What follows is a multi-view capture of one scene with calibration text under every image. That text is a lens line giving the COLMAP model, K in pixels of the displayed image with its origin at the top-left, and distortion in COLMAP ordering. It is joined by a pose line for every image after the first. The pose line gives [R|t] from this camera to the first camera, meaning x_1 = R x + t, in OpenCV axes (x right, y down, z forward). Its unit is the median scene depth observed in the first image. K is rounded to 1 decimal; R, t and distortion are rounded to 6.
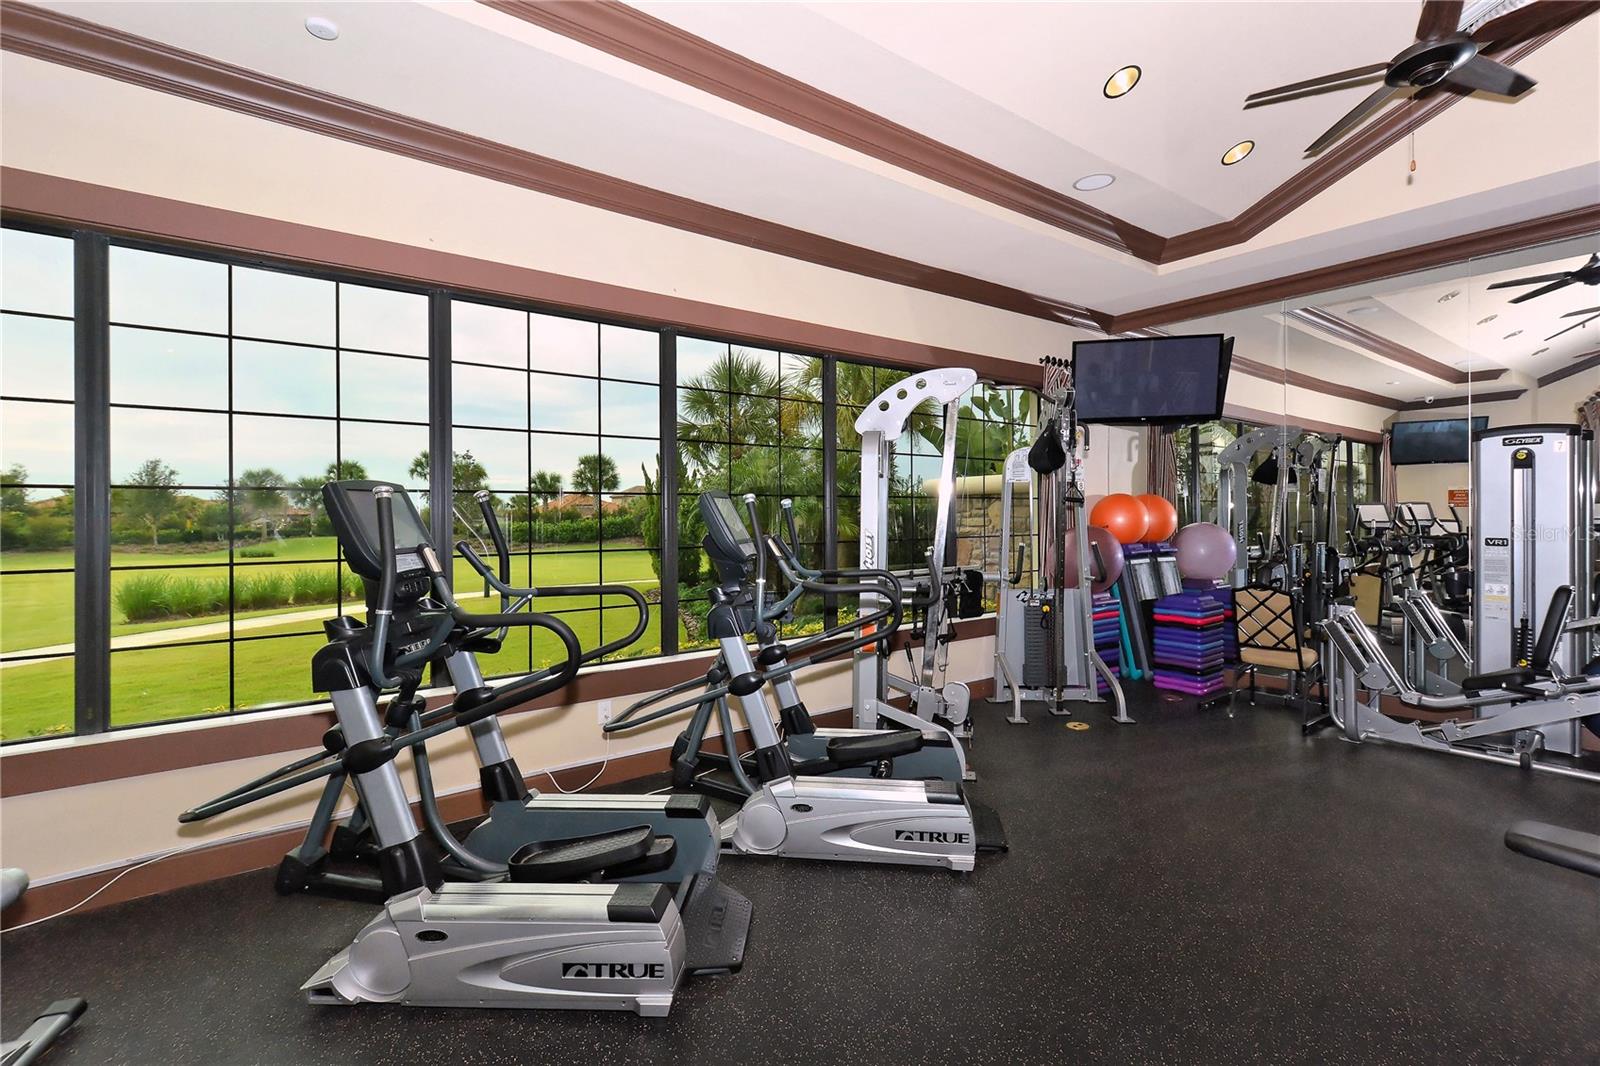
lens RADIAL K [[697.8, 0, 800.1], [0, 697.8, 521.8], [0, 0, 1]] dist [0.013862, 0.000130]
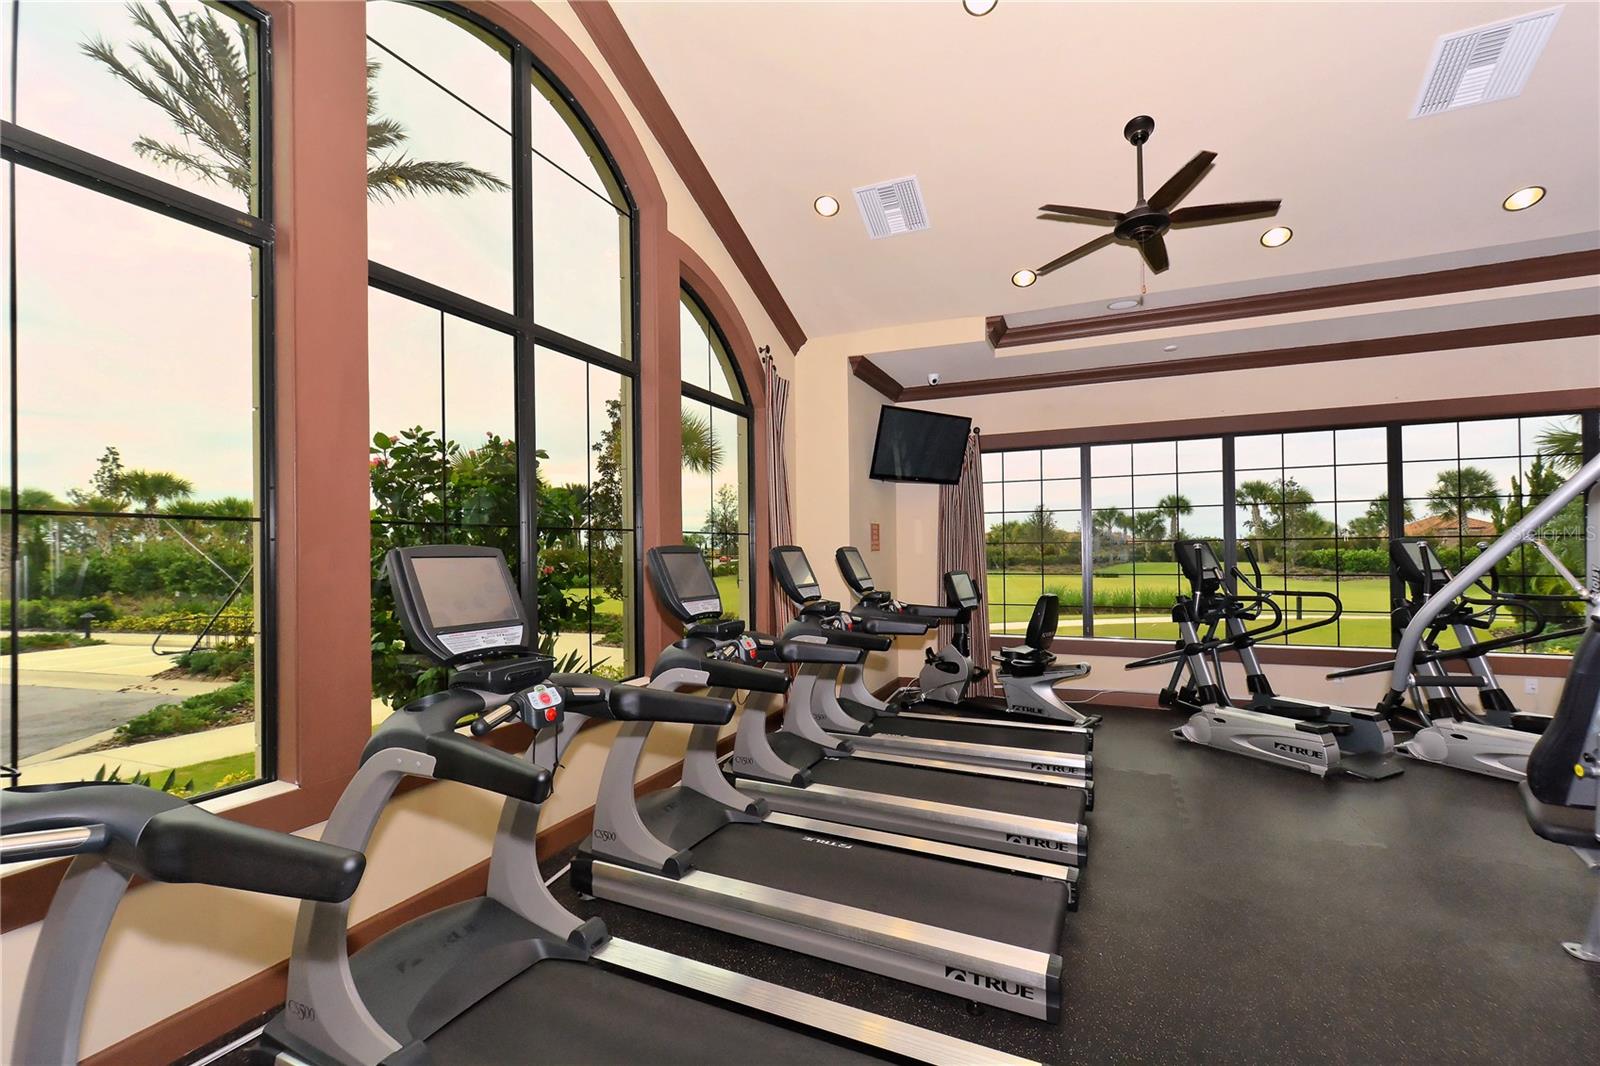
lens RADIAL K [[697.8, 0, 799.5], [0, 697.8, 538.4], [0, 0, 1]] dist [0.013862, 0.000130]
pose [[0.485151, -0.015802, -0.874288, 0.619391], [0.002950, 0.999861, -0.016435, -0.022551], [0.874425, 0.005394, 0.485130, -0.998458]]
